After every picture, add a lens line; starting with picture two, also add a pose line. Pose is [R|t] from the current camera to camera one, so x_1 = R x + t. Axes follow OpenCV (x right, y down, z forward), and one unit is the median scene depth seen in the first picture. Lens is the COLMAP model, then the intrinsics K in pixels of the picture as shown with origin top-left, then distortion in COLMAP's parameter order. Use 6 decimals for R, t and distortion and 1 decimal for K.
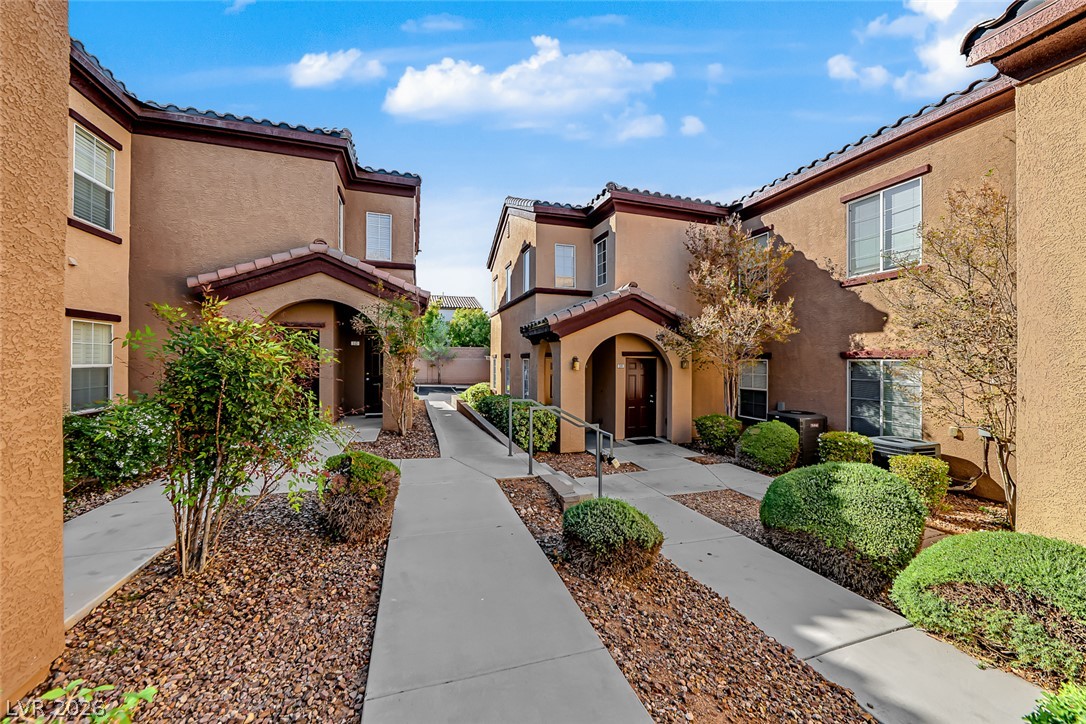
lens RADIAL K [[379.9, 0, 540.6], [0, 379.9, 362.0], [0, 0, 1]] dist [-0.001396, 0.000718]
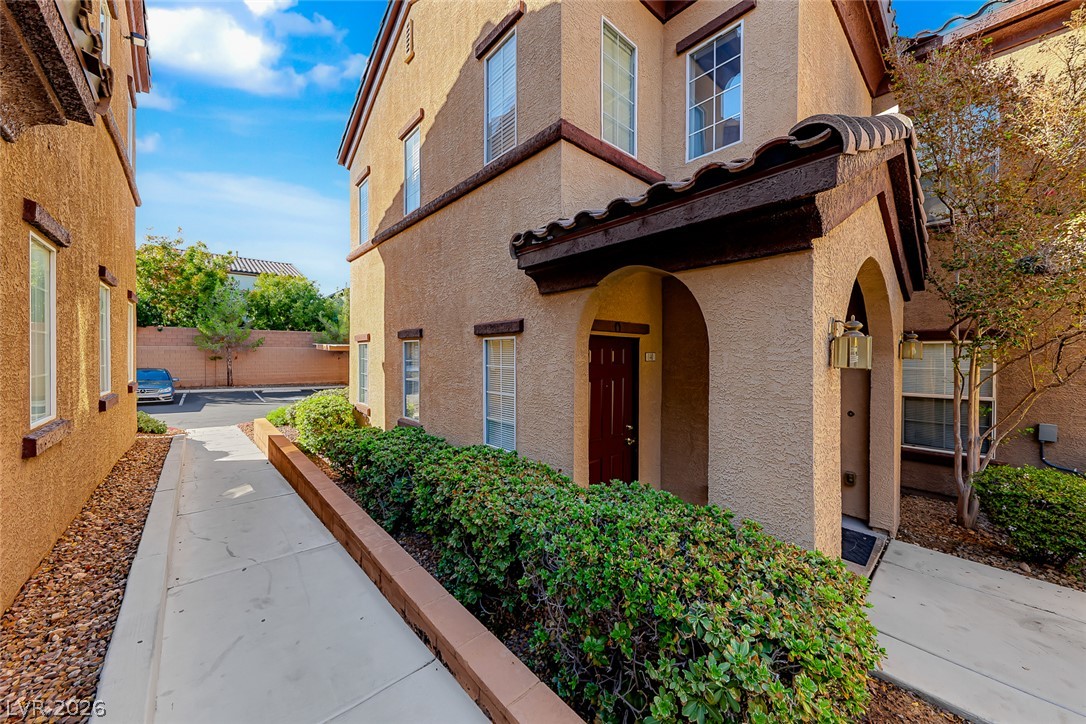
lens RADIAL K [[379.9, 0, 540.8], [0, 379.9, 361.3], [0, 0, 1]] dist [-0.001396, 0.000718]
pose [[0.913920, -0.011418, 0.405734, -0.106802], [0.003654, 0.999795, 0.019905, 0.004970], [-0.405879, -0.016709, 0.913774, 0.447517]]
